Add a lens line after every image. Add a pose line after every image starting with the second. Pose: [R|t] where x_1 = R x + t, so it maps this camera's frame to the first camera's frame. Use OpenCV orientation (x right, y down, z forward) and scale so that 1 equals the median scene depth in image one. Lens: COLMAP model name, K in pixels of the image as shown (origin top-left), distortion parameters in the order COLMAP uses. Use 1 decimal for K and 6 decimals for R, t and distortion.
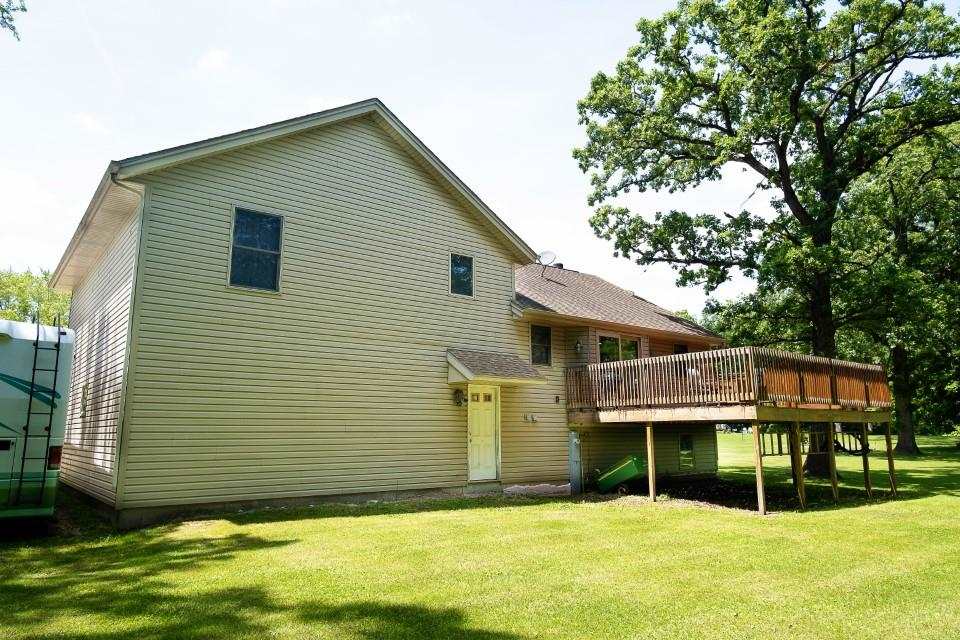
lens RADIAL K [[652.9, 0, 480.6], [0, 652.9, 320.4], [0, 0, 1]] dist [0.053753, -0.021855]
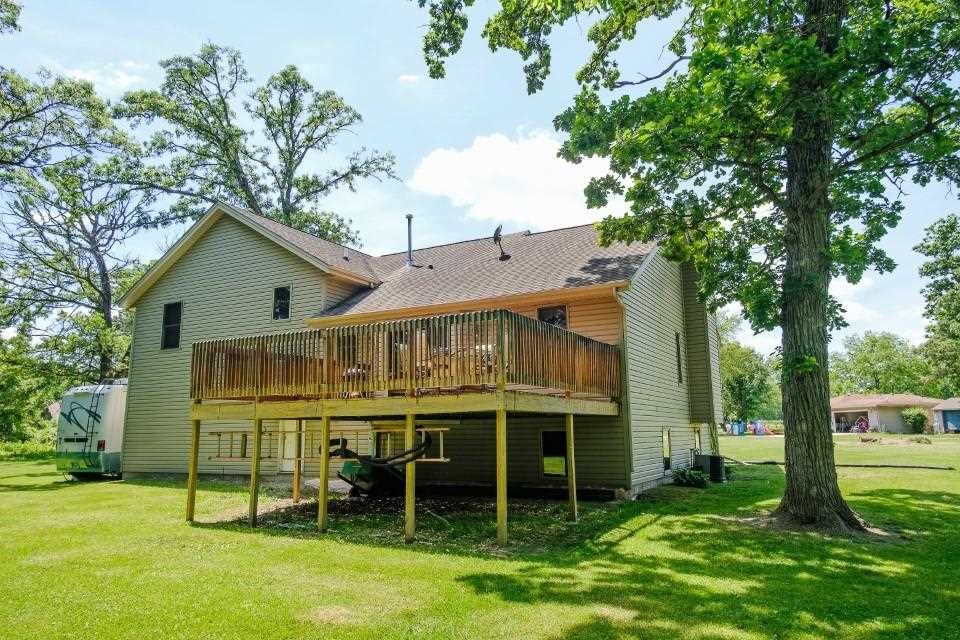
lens RADIAL K [[652.9, 0, 479.8], [0, 652.9, 317.1], [0, 0, 1]] dist [0.053753, -0.021855]
pose [[0.389527, -0.158025, -0.907357, 1.254682], [0.170907, 0.980462, -0.097388, 0.142537], [0.905019, -0.117138, 0.408924, 0.848494]]
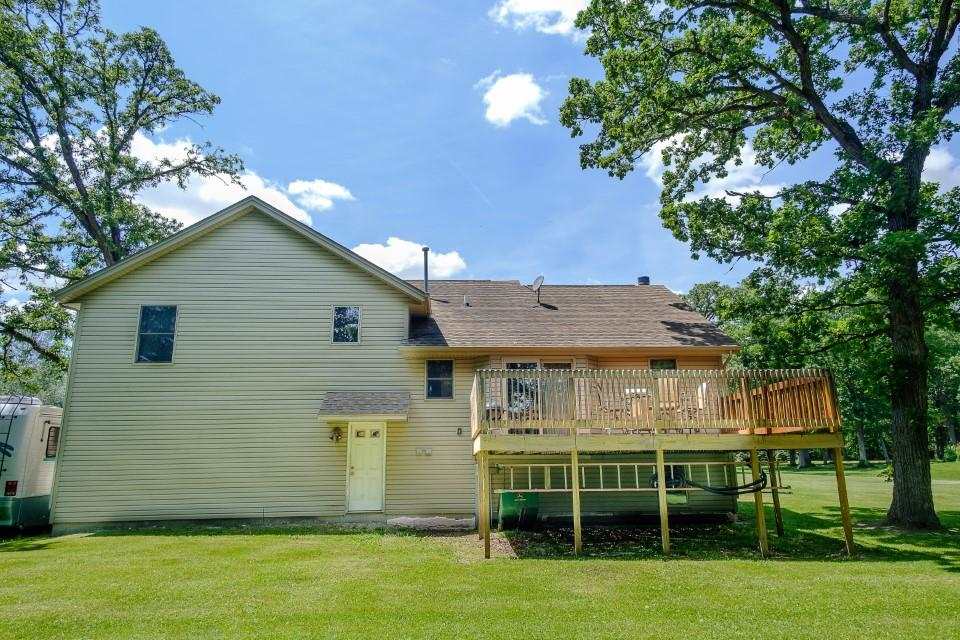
lens RADIAL K [[652.9, 0, 498.8], [0, 652.9, 318.5], [0, 0, 1]] dist [0.053753, -0.021855]
pose [[0.820197, -0.131874, -0.556673, 0.828407], [0.108683, 0.991266, -0.074695, 0.033291], [0.561662, 0.000764, 0.827367, 0.220189]]
